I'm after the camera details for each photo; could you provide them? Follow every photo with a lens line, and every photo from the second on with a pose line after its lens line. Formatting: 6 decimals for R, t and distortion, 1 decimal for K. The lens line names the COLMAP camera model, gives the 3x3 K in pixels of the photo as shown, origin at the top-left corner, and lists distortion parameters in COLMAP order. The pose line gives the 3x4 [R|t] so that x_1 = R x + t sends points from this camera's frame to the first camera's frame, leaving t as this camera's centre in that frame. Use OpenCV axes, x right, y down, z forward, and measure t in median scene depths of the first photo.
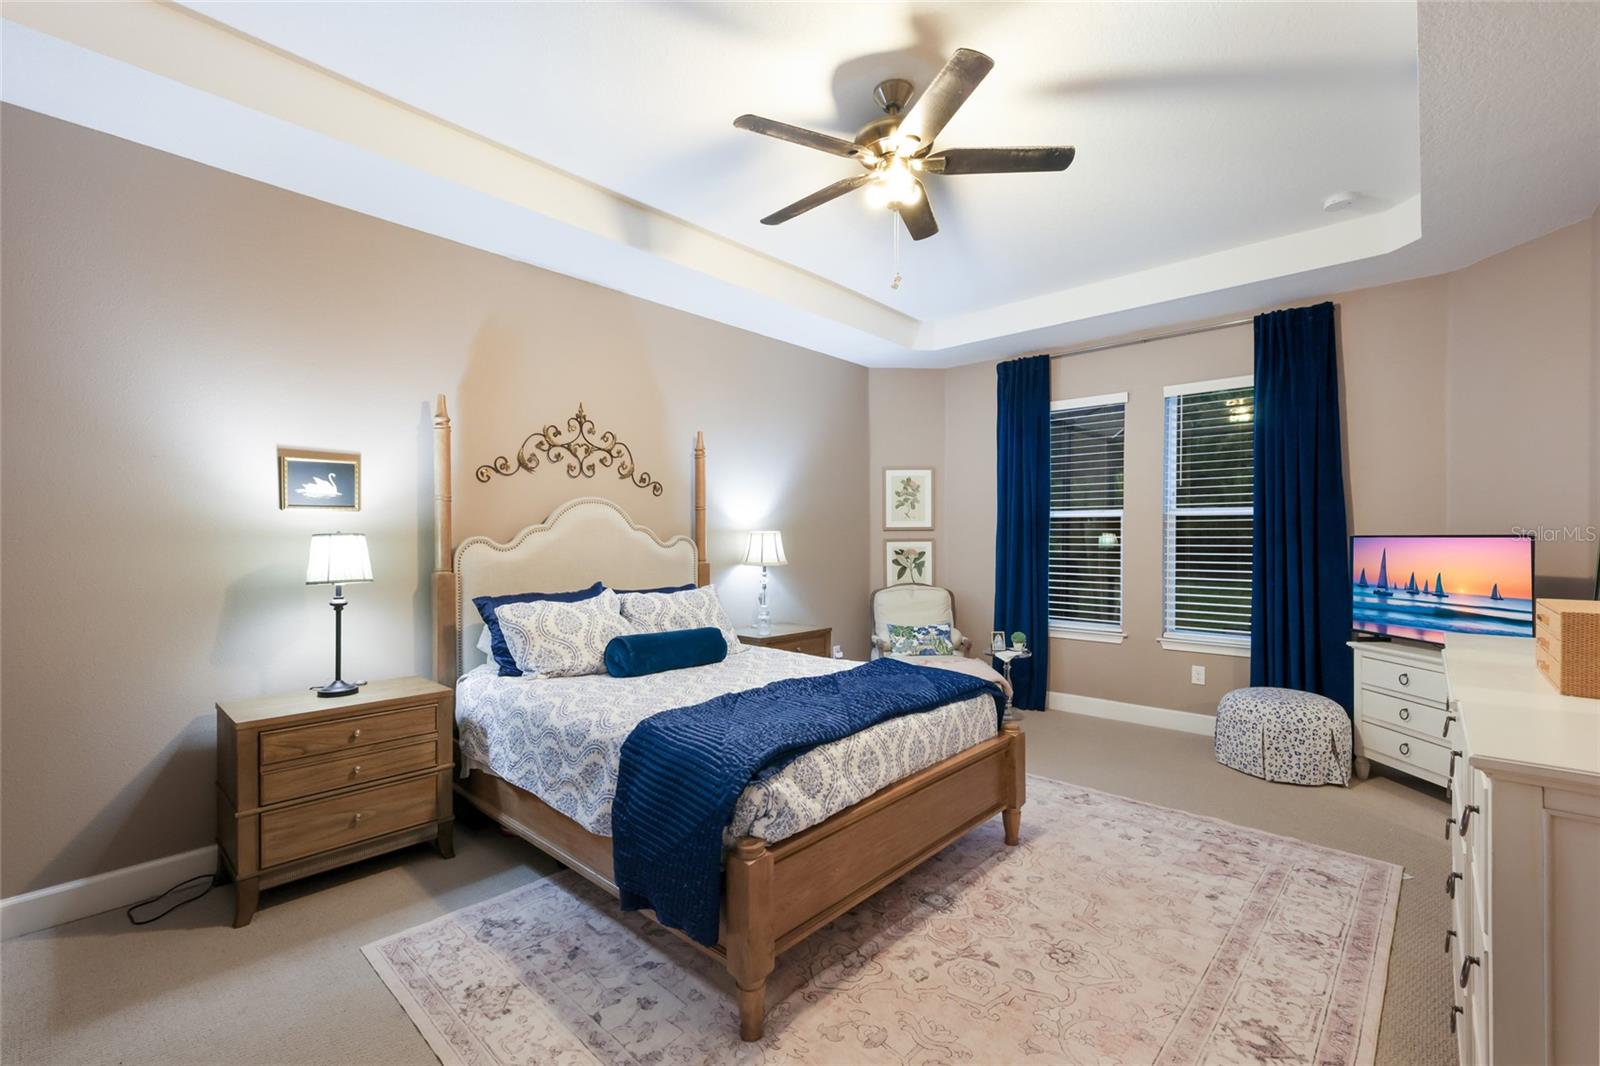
lens RADIAL K [[689.0, 0, 808.6], [0, 689.0, 529.1], [0, 0, 1]] dist [0.004078, 0.000012]
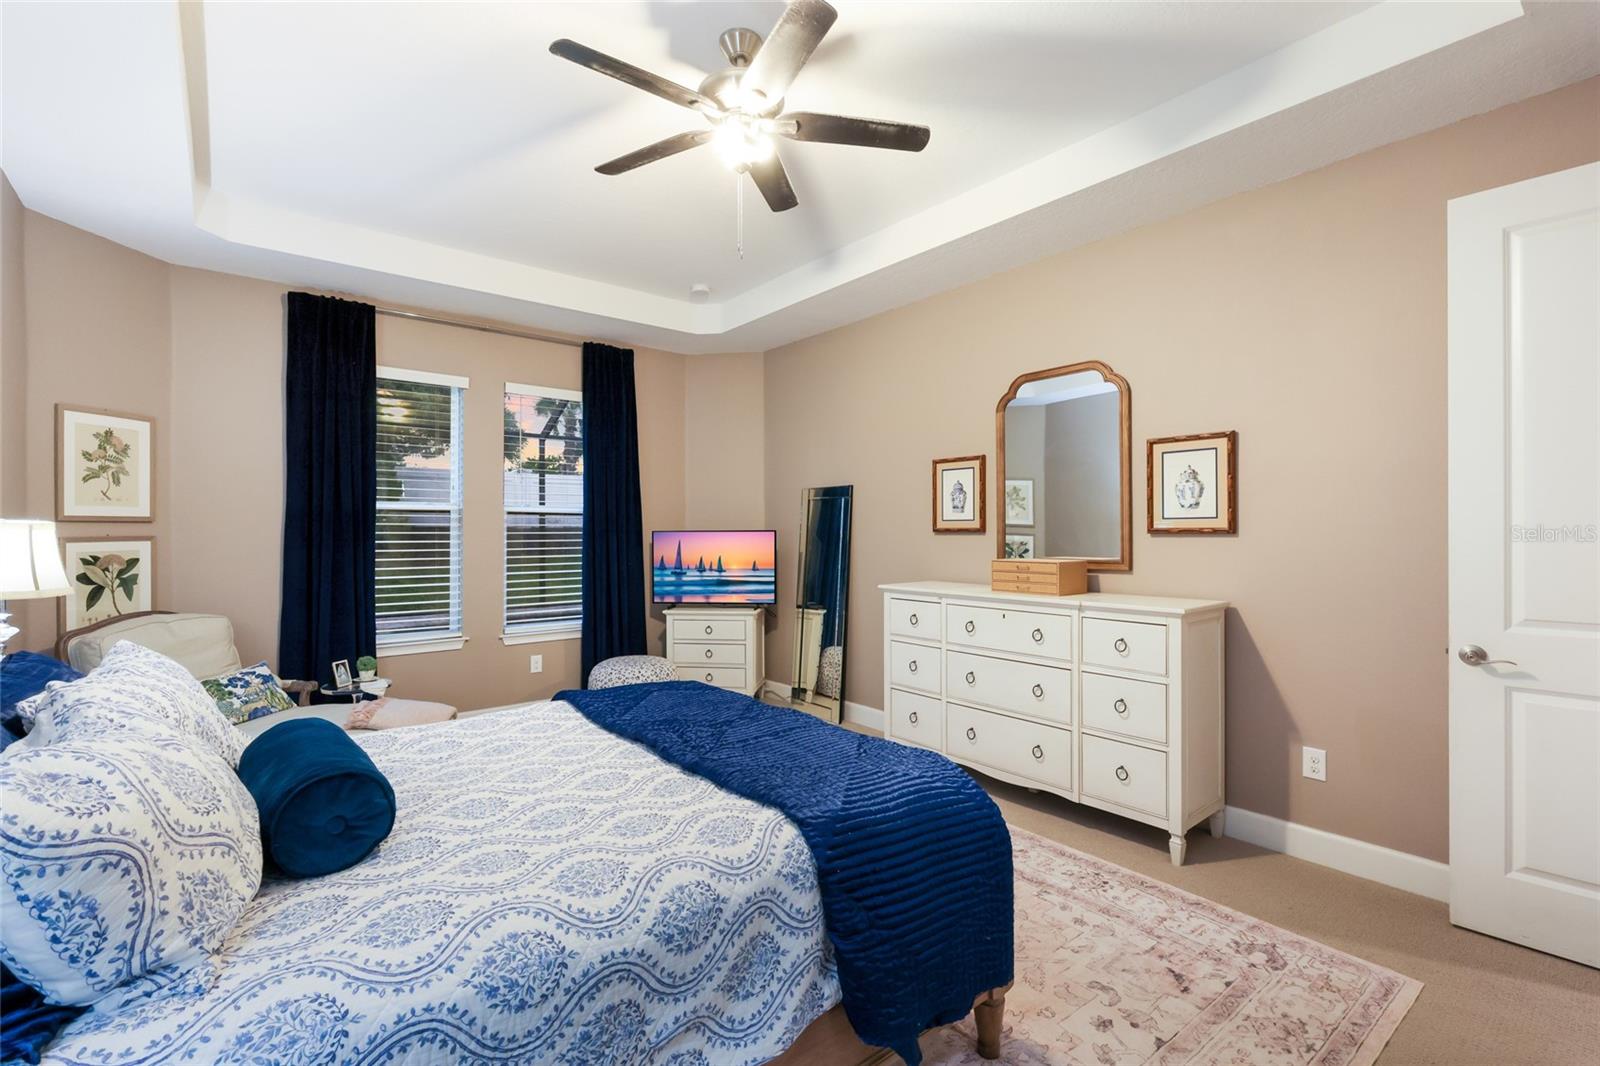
lens RADIAL K [[689.0, 0, 808.6], [0, 689.0, 529.1], [0, 0, 1]] dist [0.004078, 0.000012]
pose [[0.167504, 0.005937, 0.985854, -0.422394], [-0.008291, 0.999955, -0.004613, 0.007308], [-0.985837, -0.007401, 0.167546, 0.432122]]
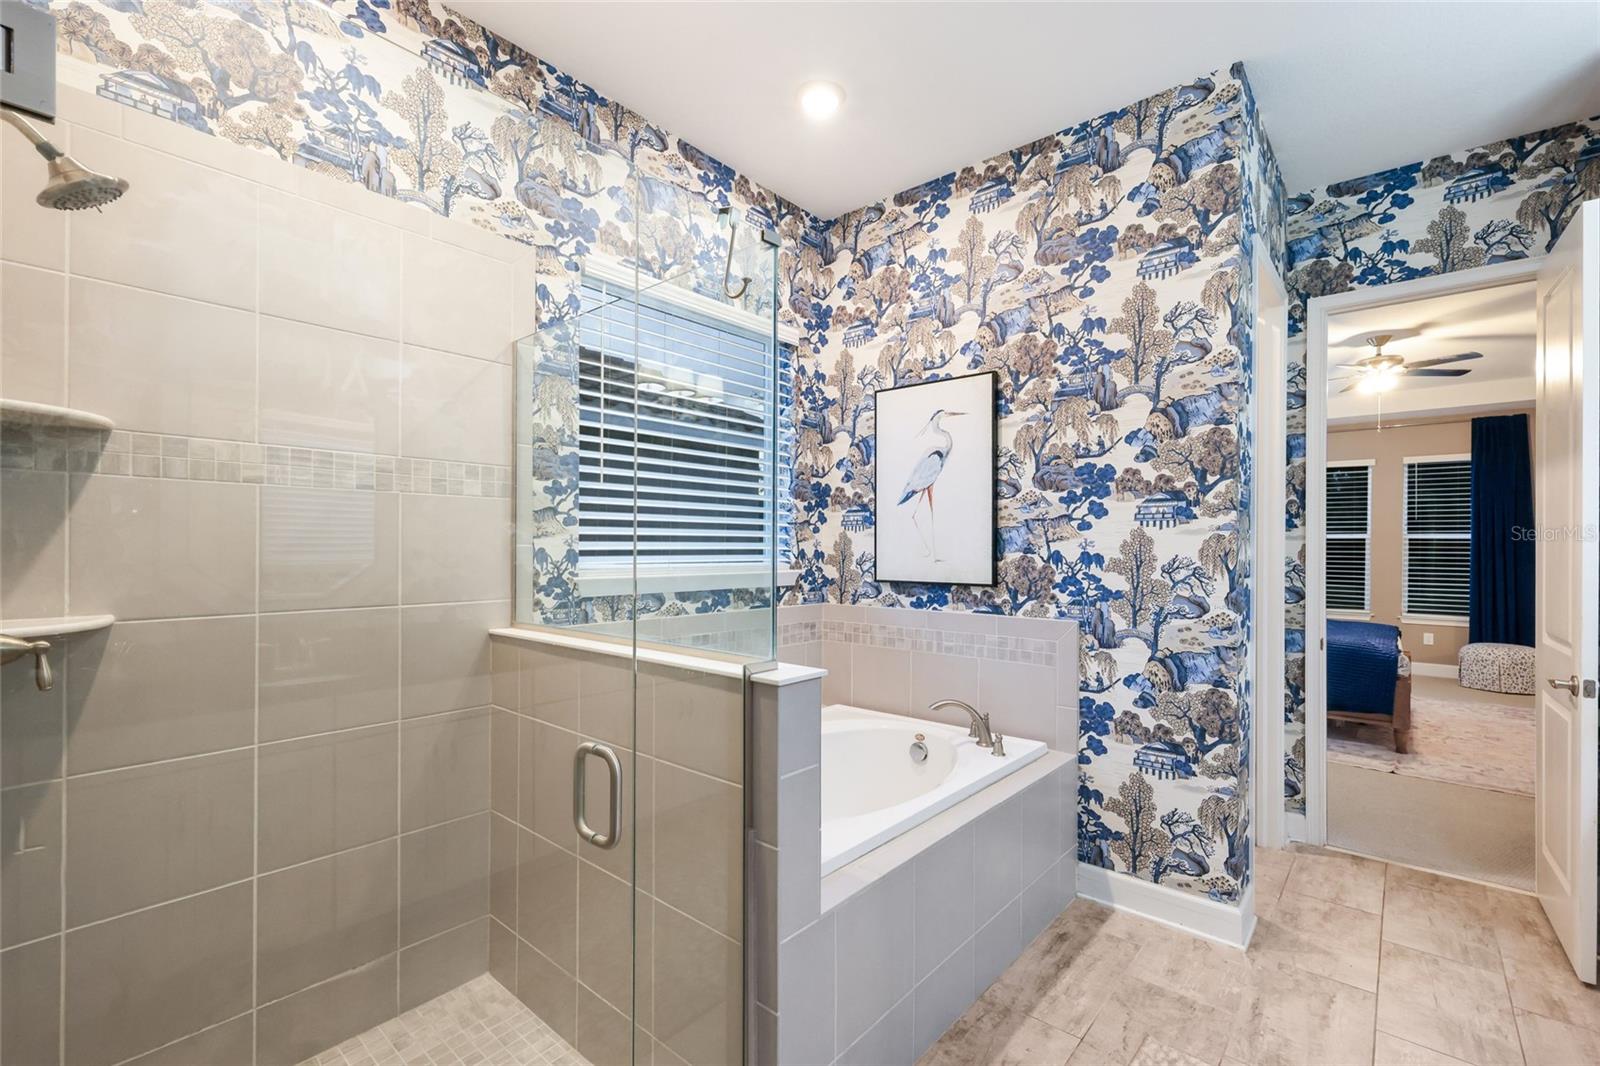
lens RADIAL K [[682.6, 0, 815.6], [0, 682.6, 550.5], [0, 0, 1]] dist [0.004679, 0.000416]
pose [[0.999706, 0.001659, 0.024192, -0.937387], [-0.001924, 0.999939, 0.010903, -0.009394], [-0.024172, -0.010946, 0.999648, -0.580488]]
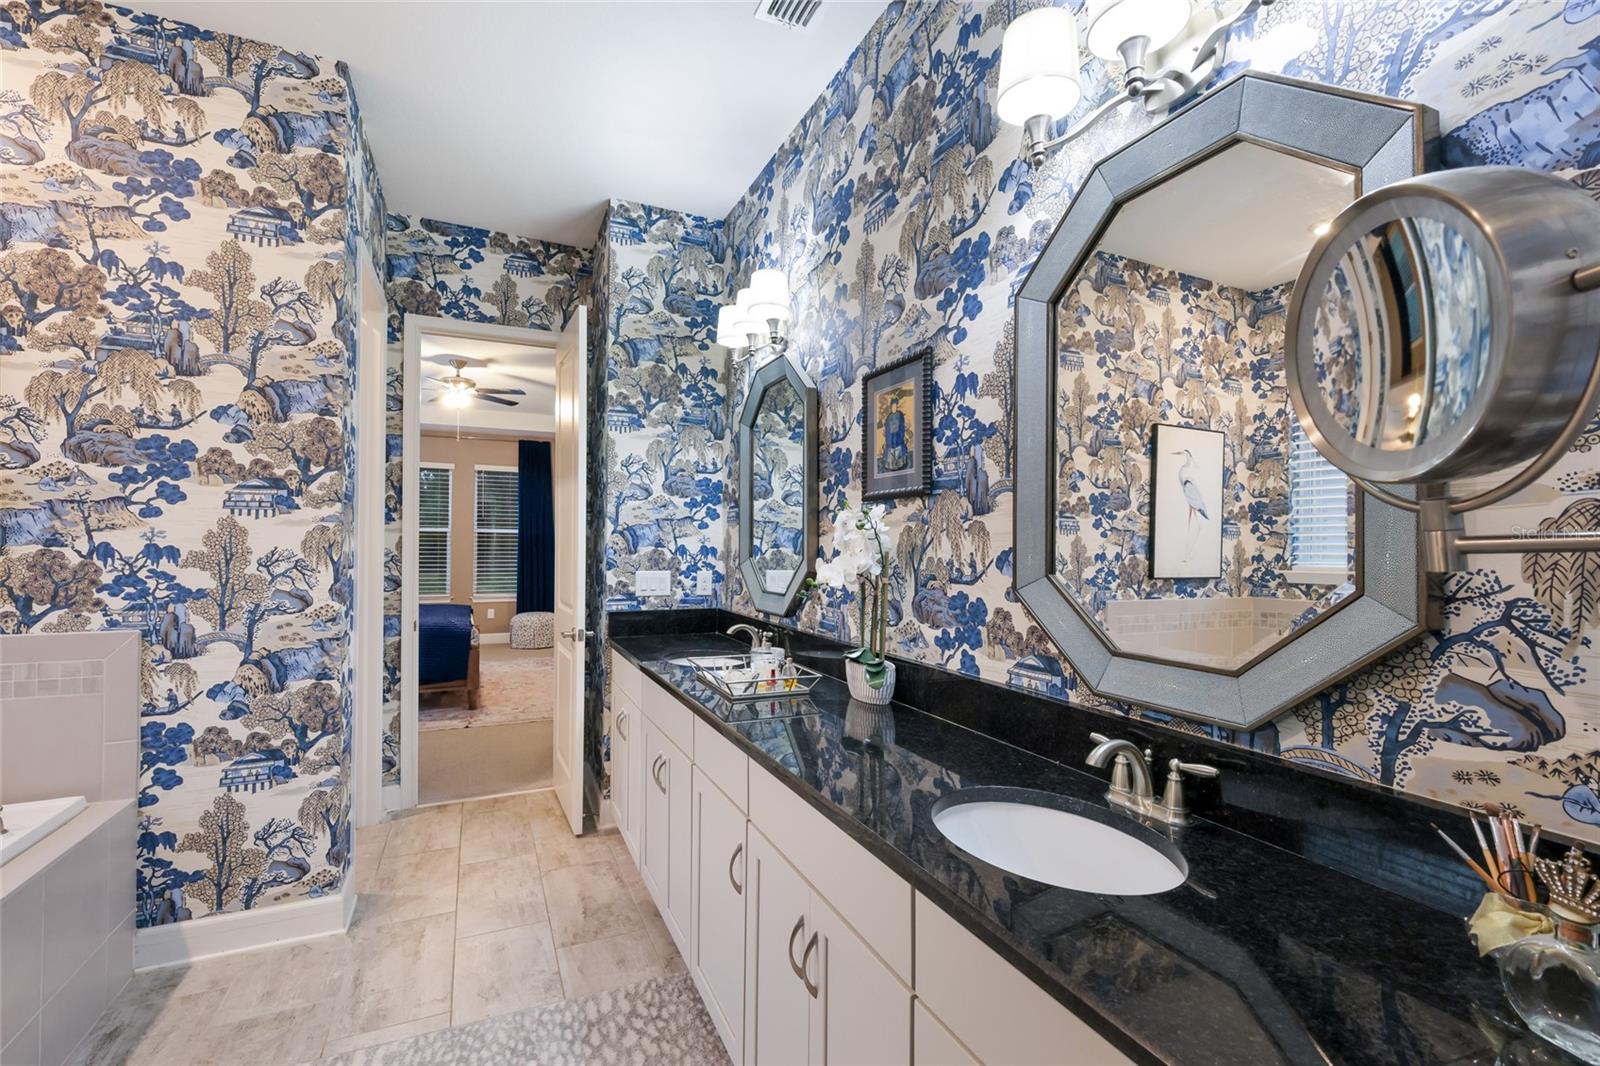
lens RADIAL K [[689.0, 0, 808.6], [0, 689.0, 529.1], [0, 0, 1]] dist [0.004078, 0.000012]
pose [[0.373709, 0.018203, 0.927367, -0.976407], [-0.009583, 0.999830, -0.015763, -0.009403], [-0.927496, -0.002996, 0.373820, -0.612303]]
